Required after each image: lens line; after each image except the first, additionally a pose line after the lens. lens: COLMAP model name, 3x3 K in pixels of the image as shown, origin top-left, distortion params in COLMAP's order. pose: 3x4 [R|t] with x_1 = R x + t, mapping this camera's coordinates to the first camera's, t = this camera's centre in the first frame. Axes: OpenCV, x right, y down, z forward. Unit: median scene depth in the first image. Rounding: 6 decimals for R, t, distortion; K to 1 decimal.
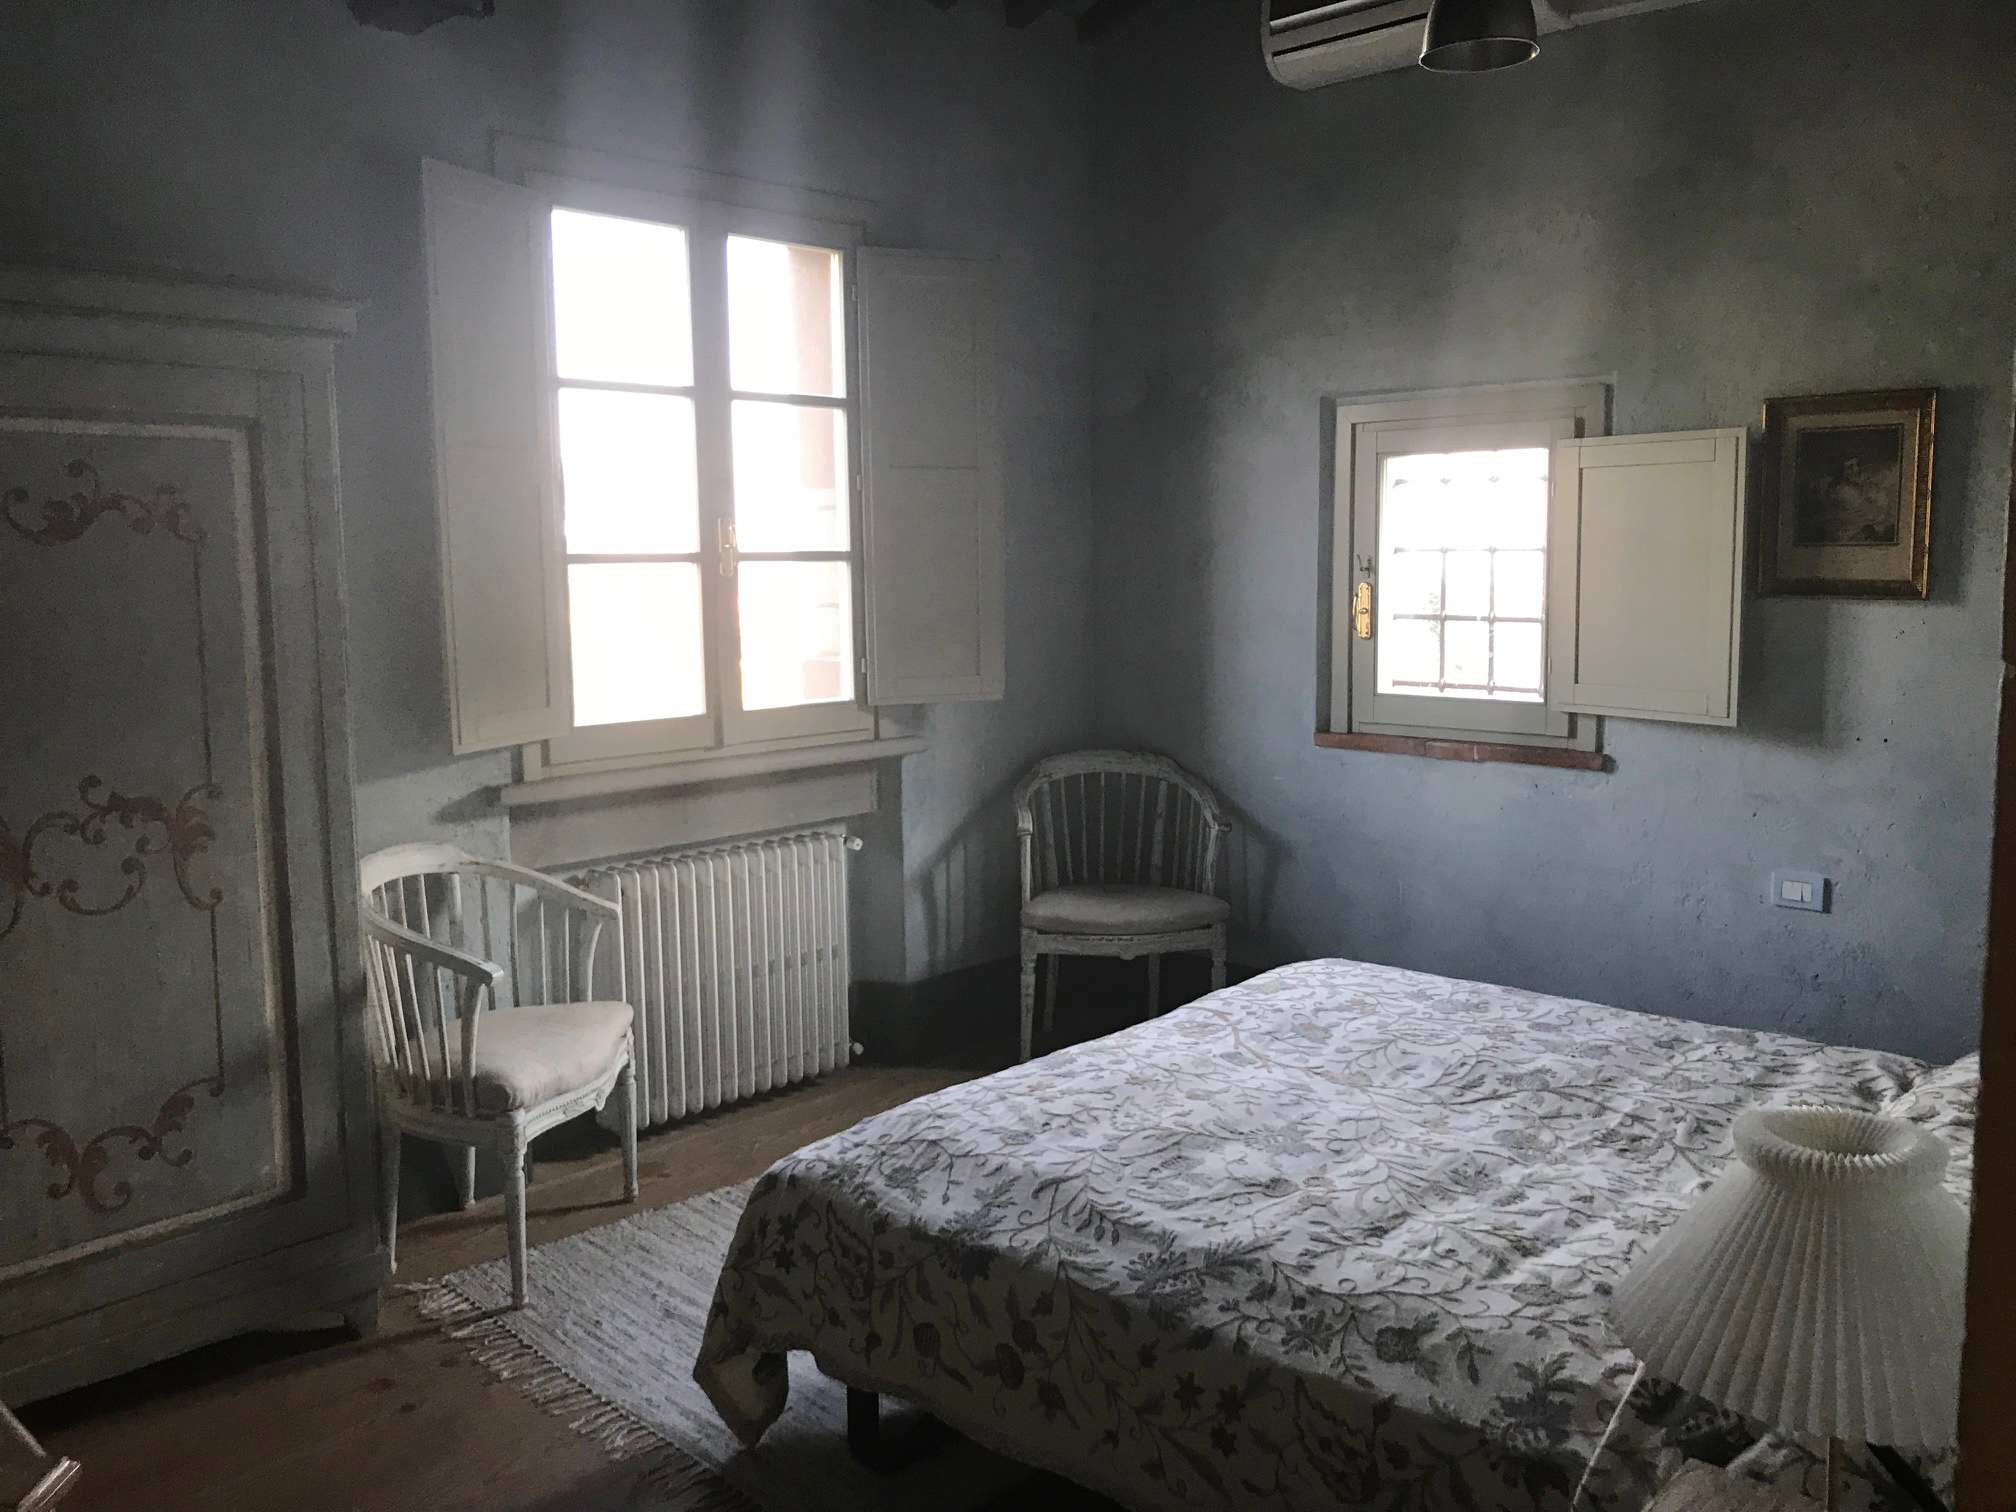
lens RADIAL K [[1647.9, 0, 1008.0], [0, 1647.9, 756.0], [0, 0, 1]] dist [-0.004269, -0.019208]
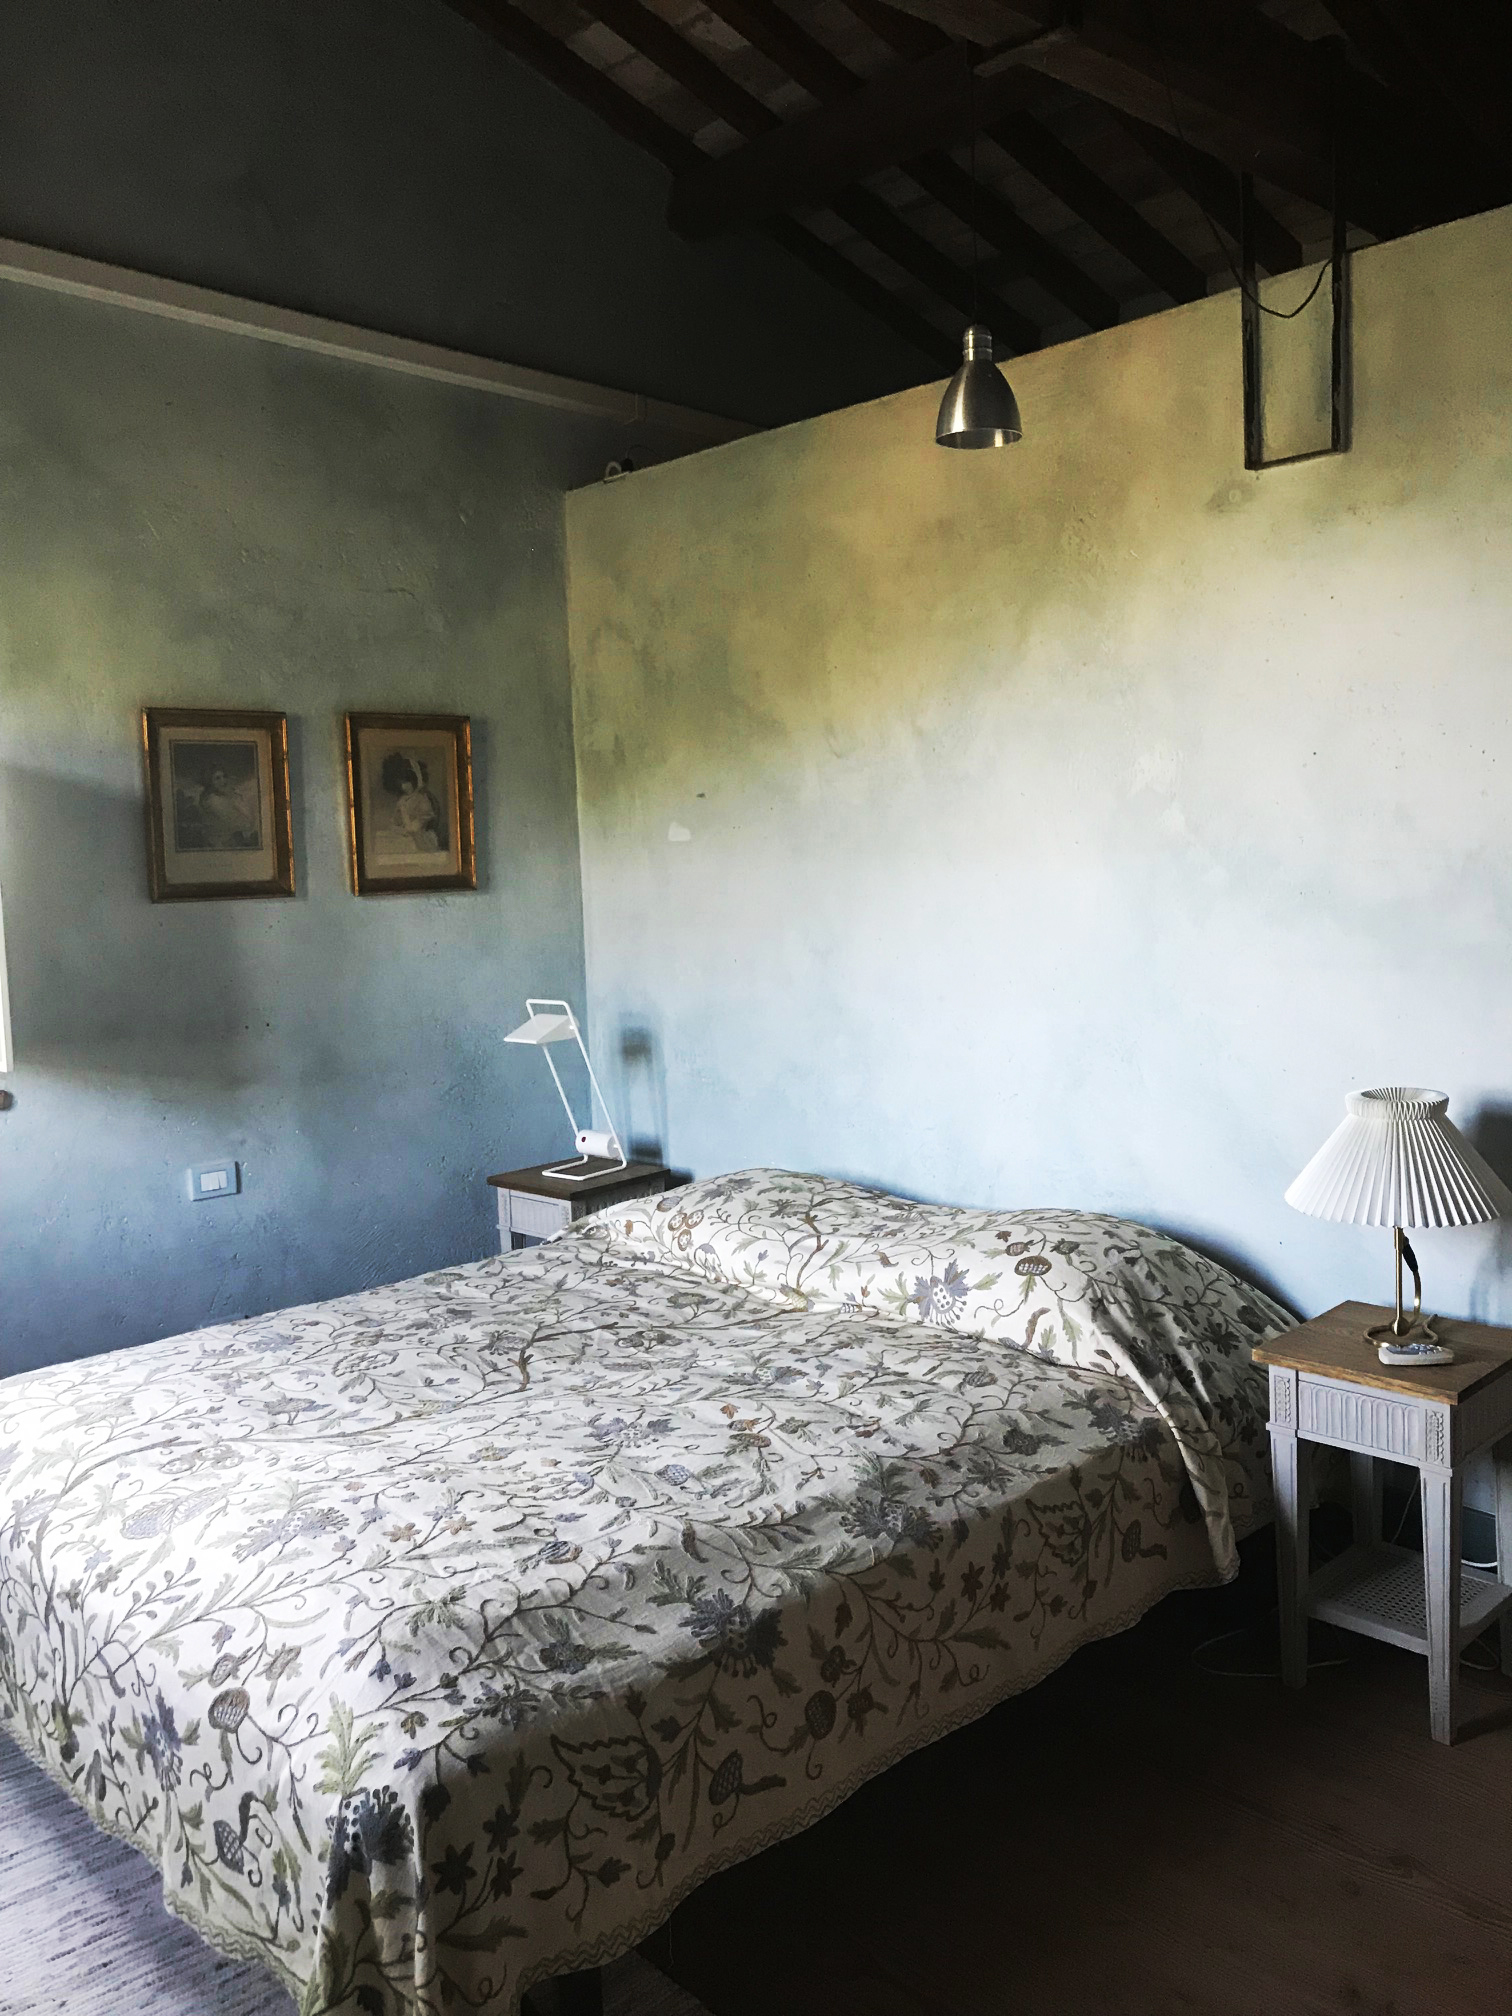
lens RADIAL K [[1647.9, 0, 756.0], [0, 1647.9, 1008.0], [0, 0, 1]] dist [-0.004269, -0.019208]
pose [[0.091974, -0.104597, 0.990253, -0.681792], [0.171033, 0.981348, 0.087771, -0.076879], [-0.980963, 0.161294, 0.108148, 0.693776]]
